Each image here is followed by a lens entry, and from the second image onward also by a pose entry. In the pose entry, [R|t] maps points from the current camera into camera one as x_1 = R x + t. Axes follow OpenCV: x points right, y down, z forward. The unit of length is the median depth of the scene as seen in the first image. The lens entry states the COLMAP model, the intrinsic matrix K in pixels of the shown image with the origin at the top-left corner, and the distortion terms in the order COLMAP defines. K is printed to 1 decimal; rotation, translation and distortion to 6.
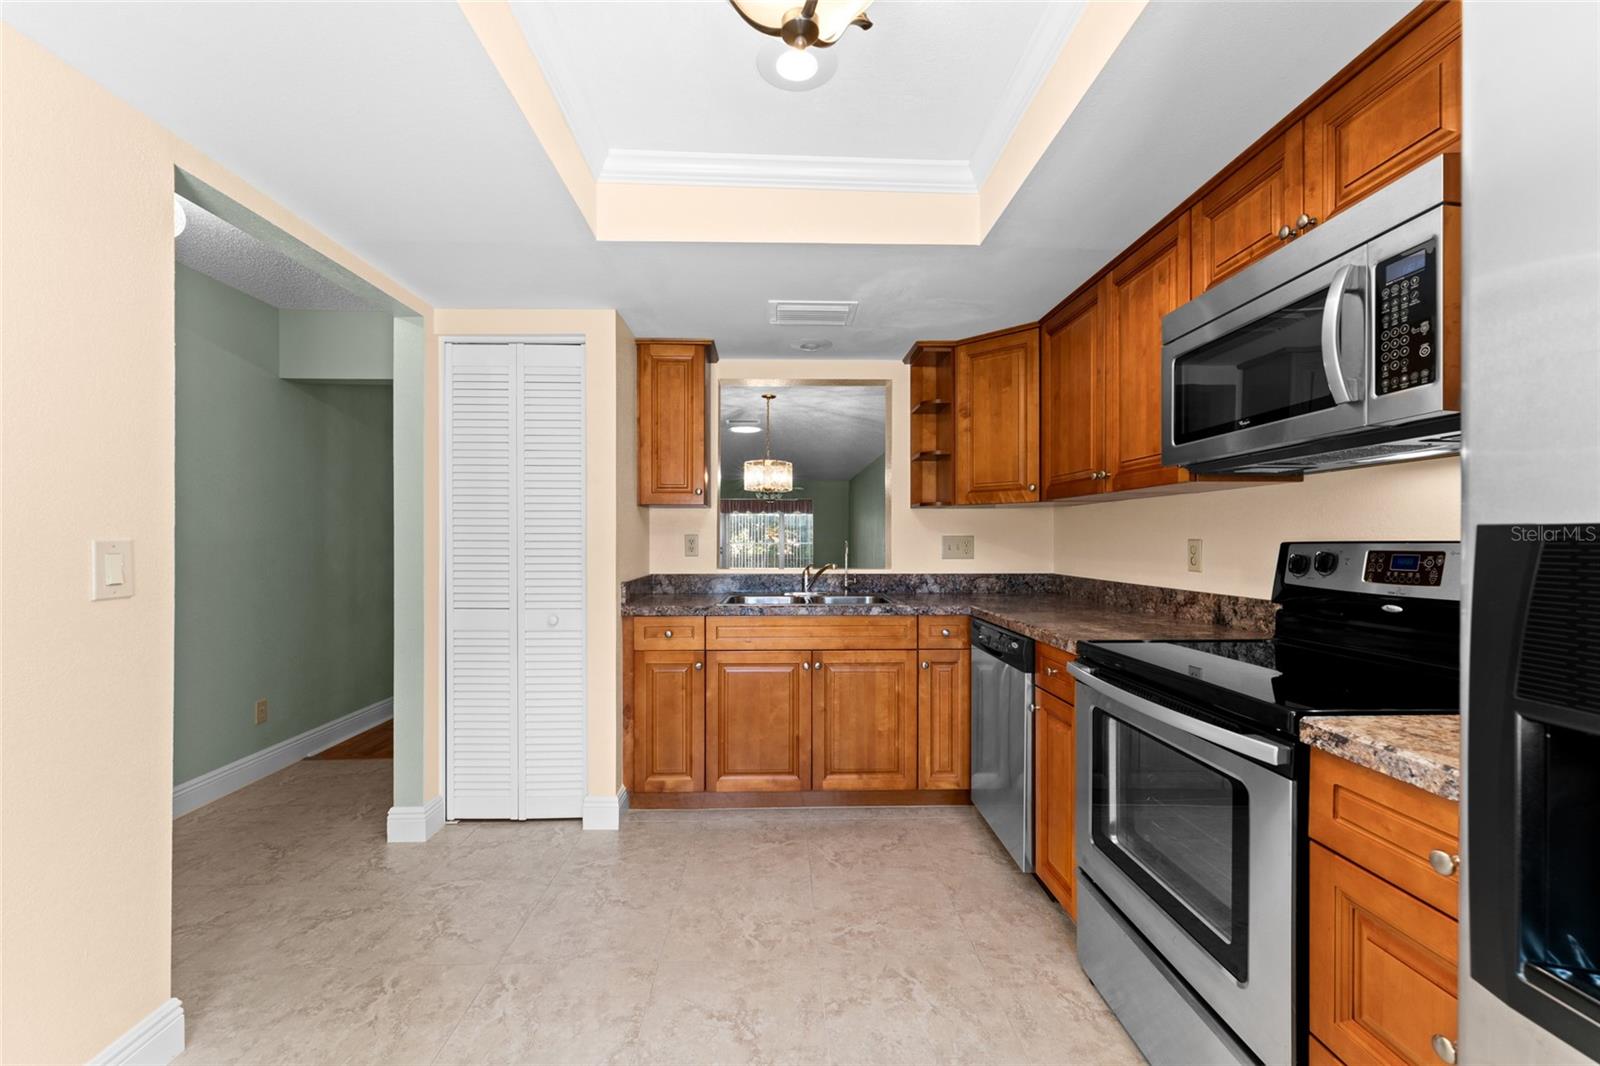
lens RADIAL K [[637.8, 0, 802.3], [0, 637.8, 542.3], [0, 0, 1]] dist [0.000492, -0.000485]
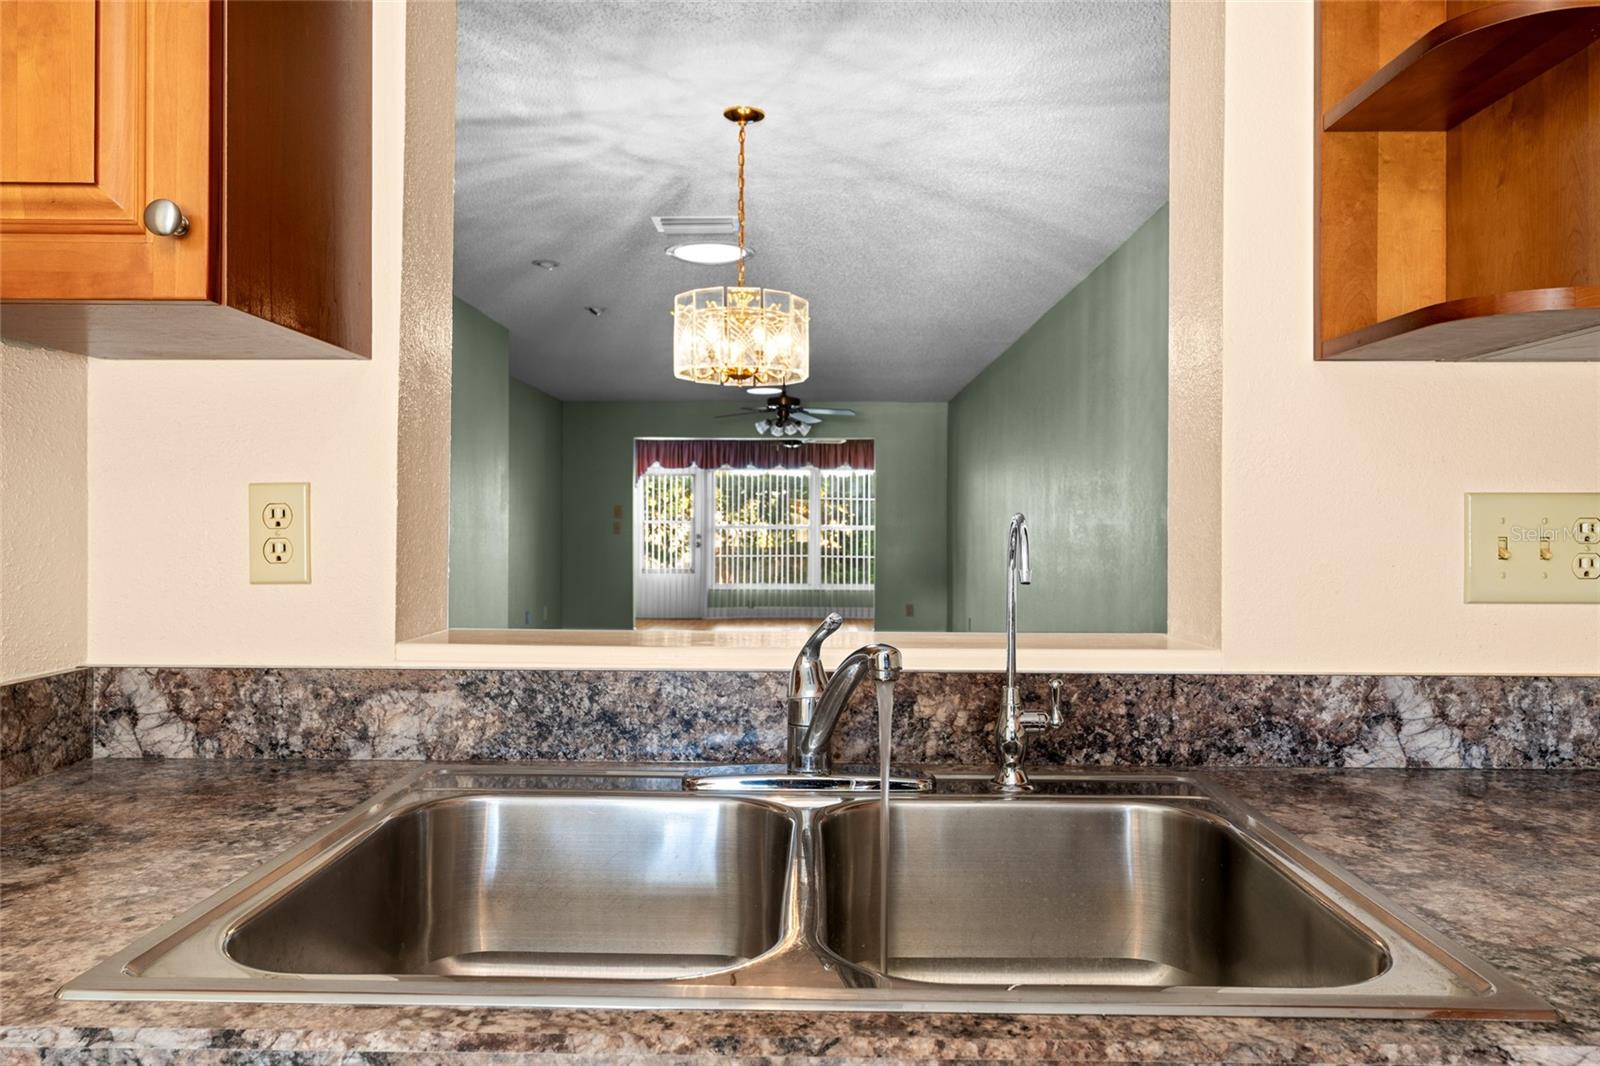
lens RADIAL K [[1071.1, 0, 794.7], [0, 1071.1, 522.4], [0, 0, 1]] dist [0.006168, 0.000661]
pose [[0.998079, 0.003845, -0.061834, 0.027546], [-0.004027, 0.999988, -0.002820, 0.002001], [0.061822, 0.003063, 0.998082, 0.821673]]
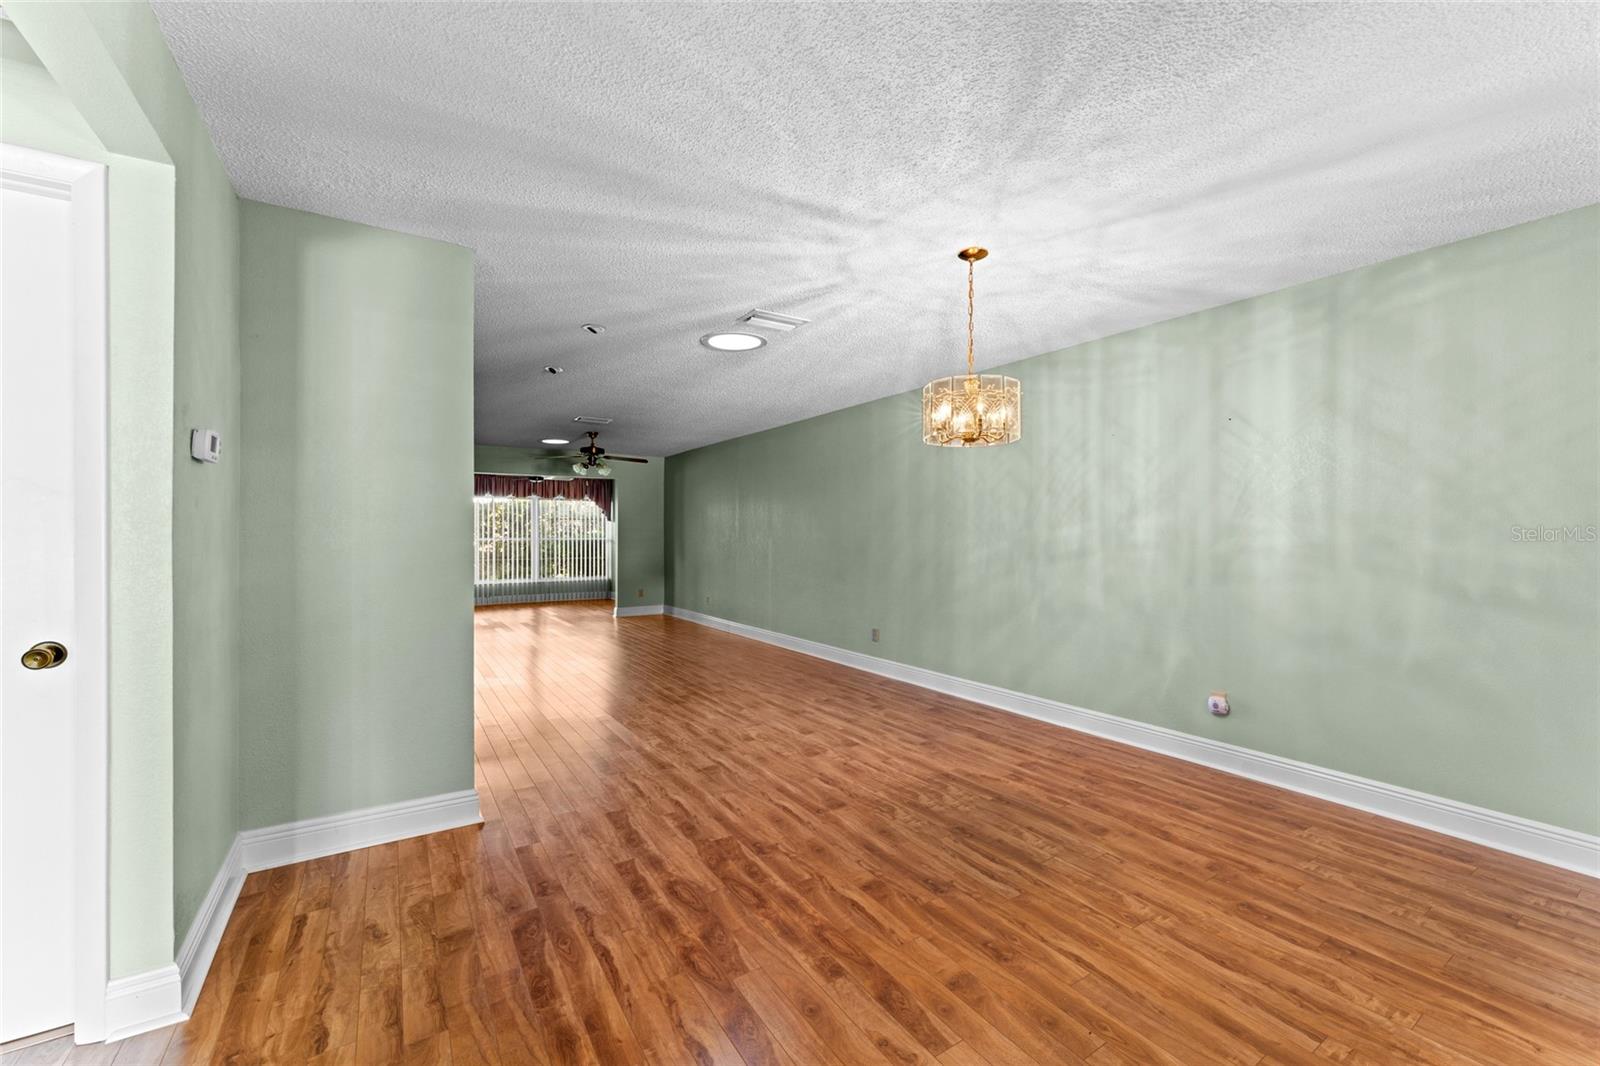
lens RADIAL K [[637.8, 0, 795.0], [0, 637.8, 528.8], [0, 0, 1]] dist [0.000492, -0.000485]
pose [[0.866166, 0.004007, 0.499740, -0.875294], [0.000892, 0.999954, -0.009562, -0.013041], [-0.499755, 0.008728, 0.866123, 1.296463]]
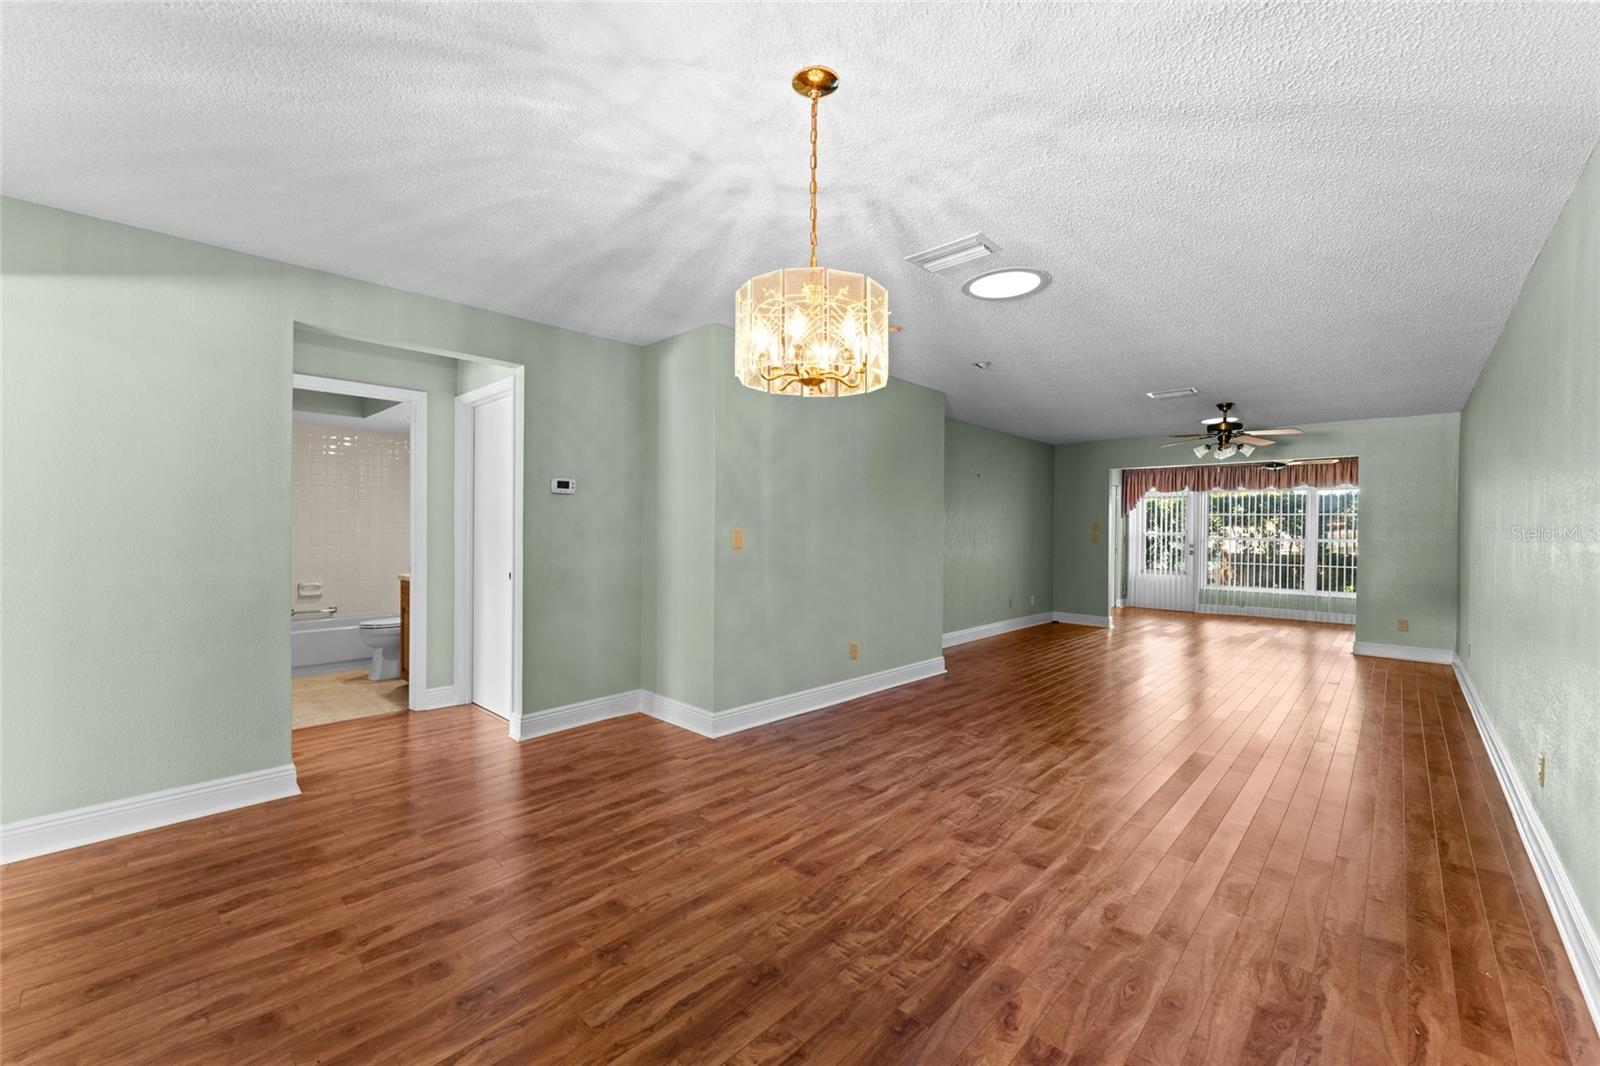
lens RADIAL K [[637.8, 0, 795.4], [0, 637.8, 532.1], [0, 0, 1]] dist [0.000492, -0.000485]
pose [[0.697401, 0.010792, -0.716600, 0.344002], [-0.010656, 0.999932, 0.004689, -0.018630], [0.716602, 0.004366, 0.697468, 1.584895]]
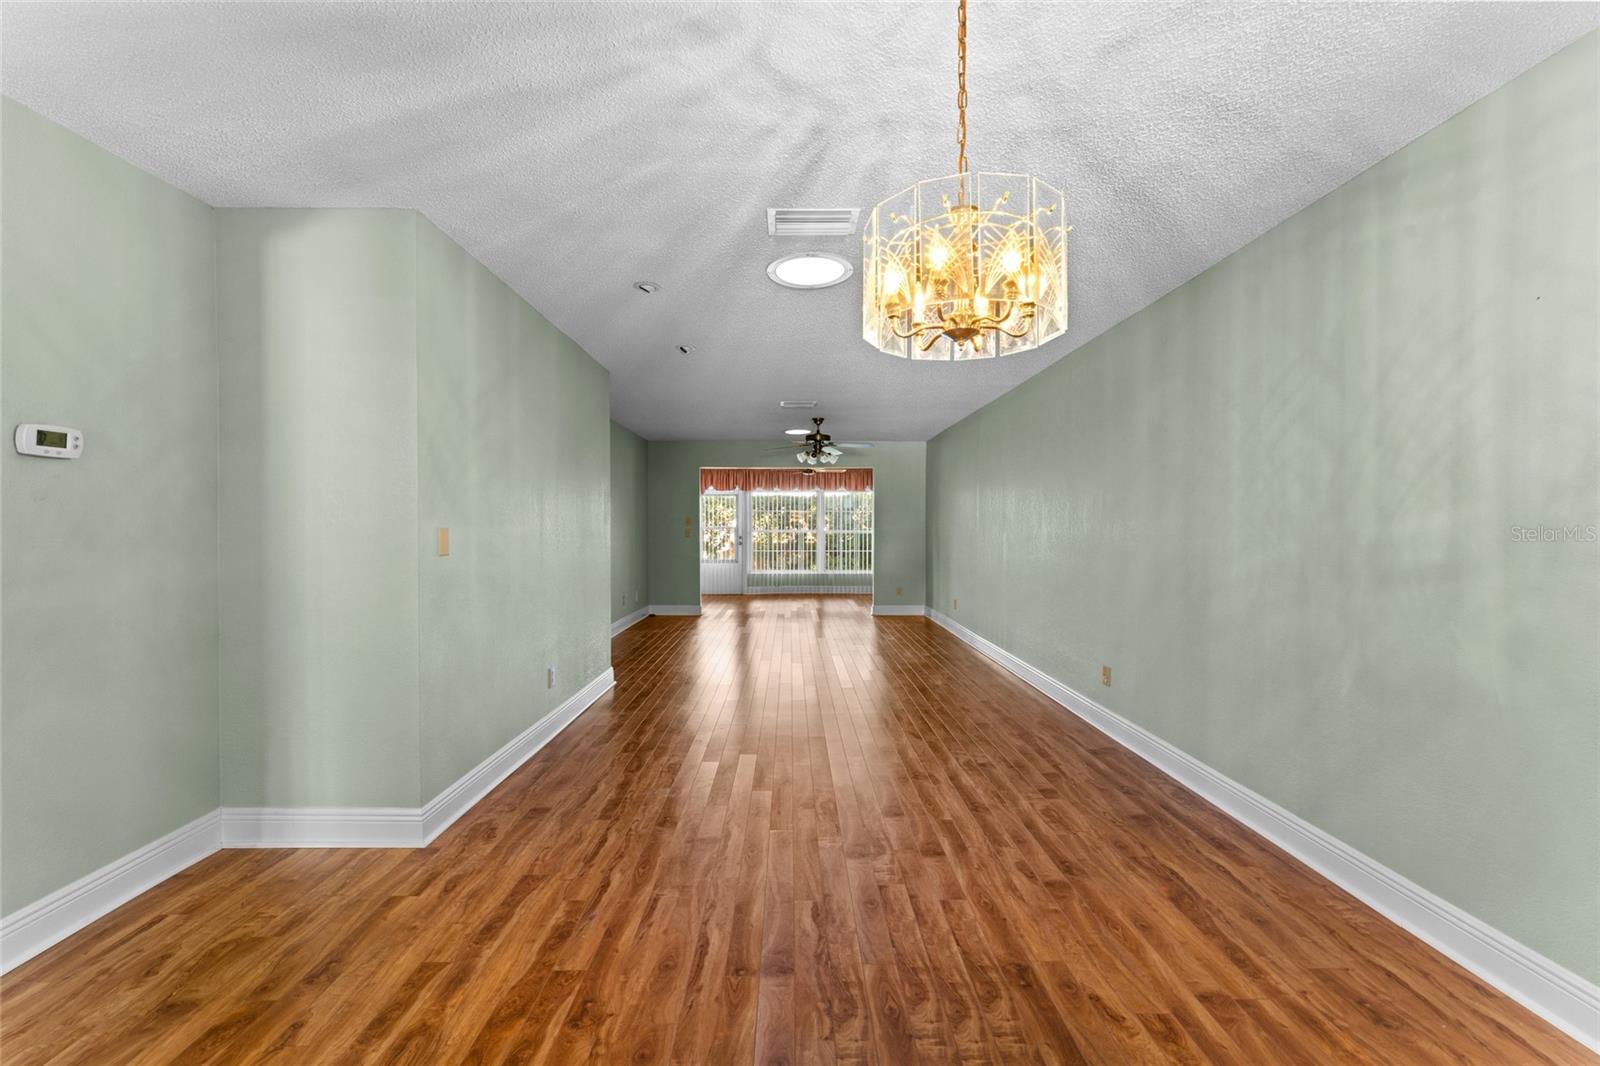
lens RADIAL K [[637.8, 0, 794.0], [0, 637.8, 530.3], [0, 0, 1]] dist [0.000492, -0.000485]
pose [[0.999318, 0.000481, -0.036916, -0.225000], [-0.000299, 0.999988, 0.004954, -0.015969], [0.036918, -0.004939, 0.999306, 1.540613]]
